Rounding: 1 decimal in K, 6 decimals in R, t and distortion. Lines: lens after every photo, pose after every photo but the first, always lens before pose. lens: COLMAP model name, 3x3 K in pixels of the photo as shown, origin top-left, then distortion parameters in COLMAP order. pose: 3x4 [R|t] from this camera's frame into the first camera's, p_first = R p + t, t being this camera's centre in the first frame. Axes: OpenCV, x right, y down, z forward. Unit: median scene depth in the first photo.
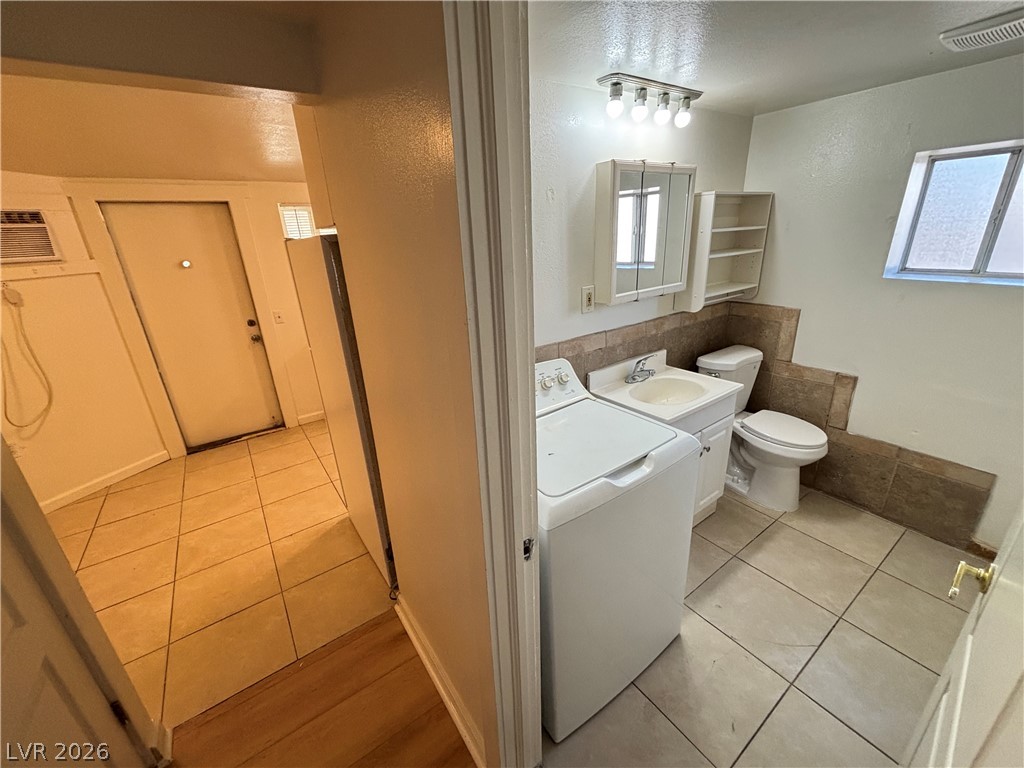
lens RADIAL K [[414.4, 0, 509.2], [0, 414.4, 382.4], [0, 0, 1]] dist [-0.001437, 0.003521]
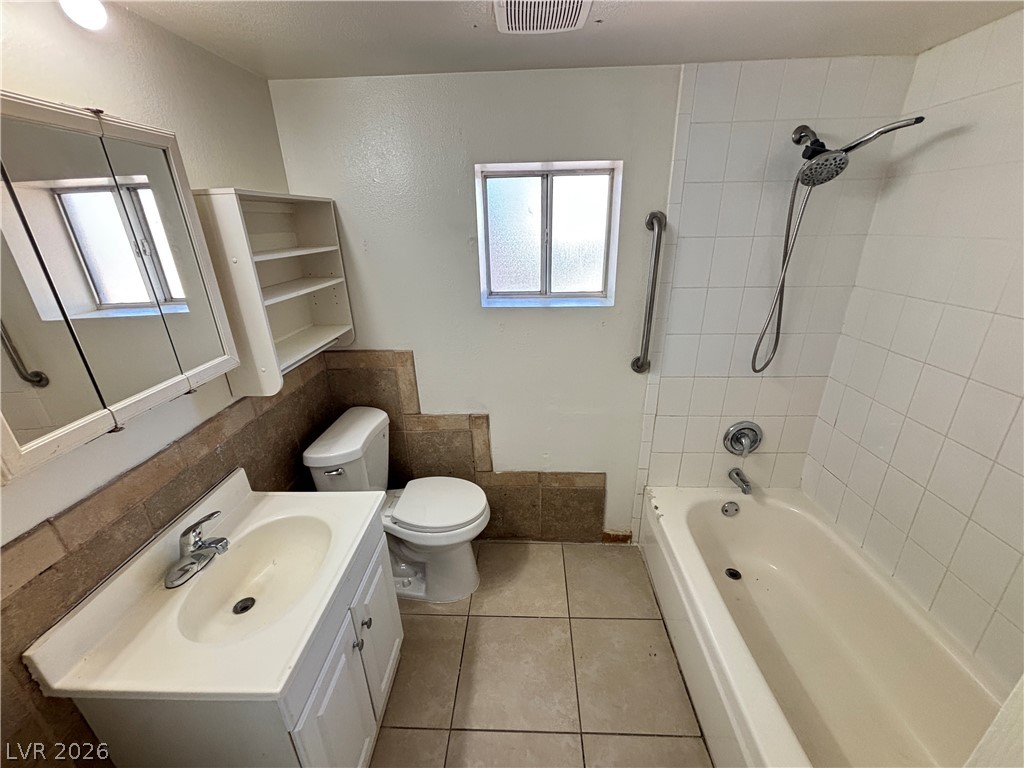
lens RADIAL K [[414.6, 0, 515.5], [0, 414.6, 379.2], [0, 0, 1]] dist [0.003792, 0.000140]
pose [[0.599482, -0.257381, 0.757876, 0.213267], [0.270603, 0.956303, 0.110721, -0.161274], [-0.753256, 0.138708, 0.642935, 0.359594]]
